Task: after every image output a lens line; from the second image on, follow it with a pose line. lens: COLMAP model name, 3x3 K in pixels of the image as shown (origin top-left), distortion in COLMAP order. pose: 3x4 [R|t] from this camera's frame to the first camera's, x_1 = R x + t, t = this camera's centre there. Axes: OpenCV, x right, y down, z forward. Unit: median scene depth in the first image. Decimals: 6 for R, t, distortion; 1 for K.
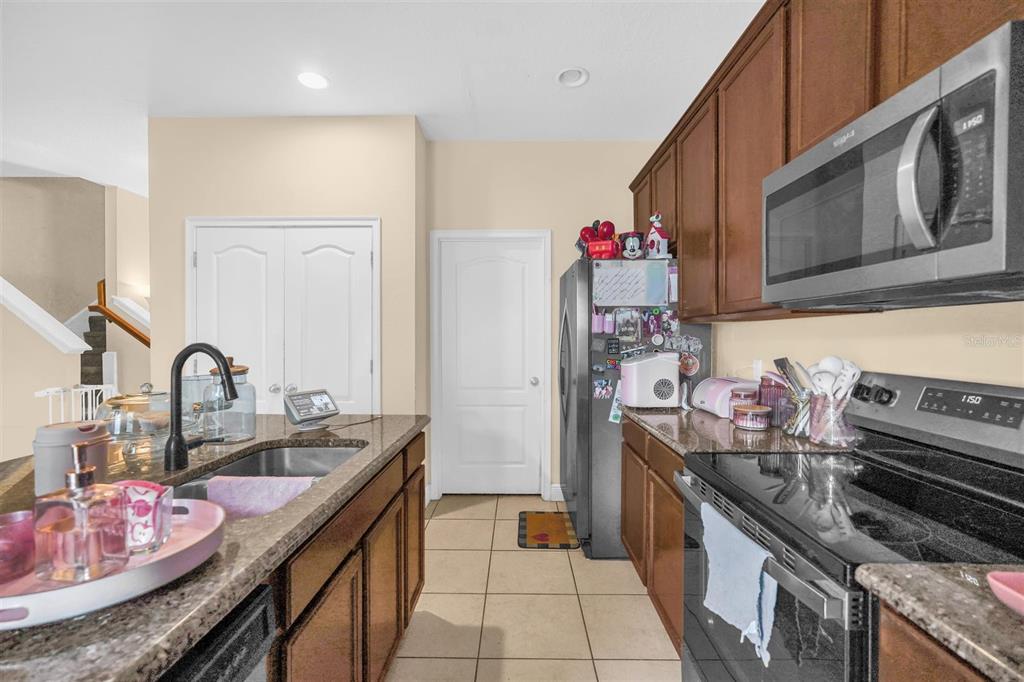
lens RADIAL K [[455.6, 0, 509.1], [0, 455.6, 337.1], [0, 0, 1]] dist [0.000782, 0.000091]
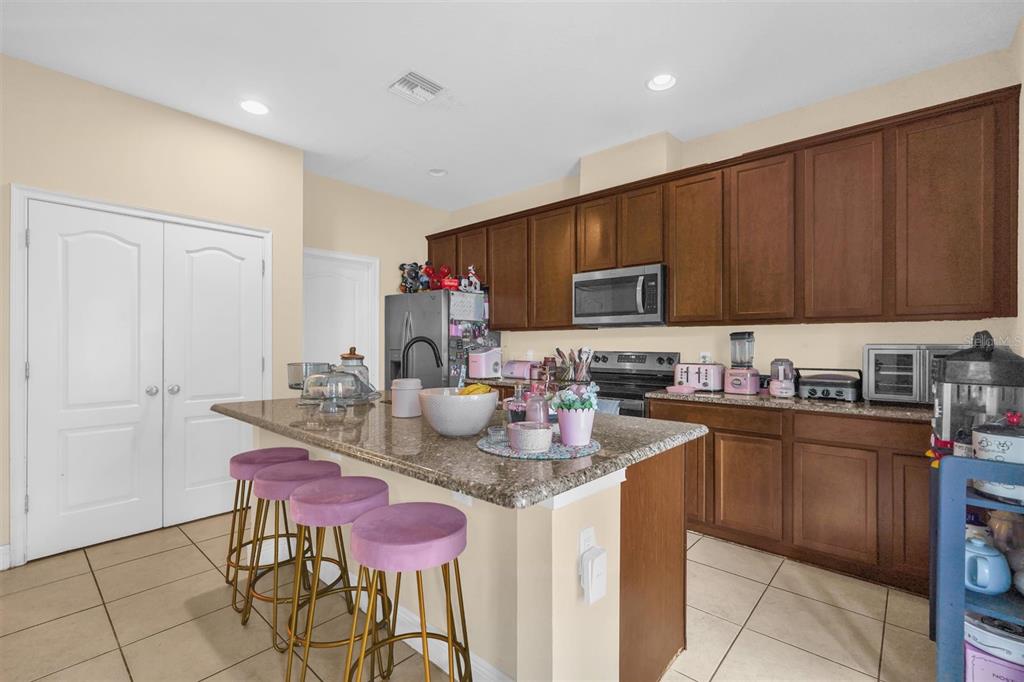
lens RADIAL K [[461.0, 0, 510.0], [0, 461.0, 344.4], [0, 0, 1]] dist [0.000567, 0.000319]
pose [[0.654662, 0.000670, 0.755922, -0.909097], [0.000258, 0.999999, -0.001109, 0.022138], [-0.755922, 0.000921, 0.654661, -0.224034]]
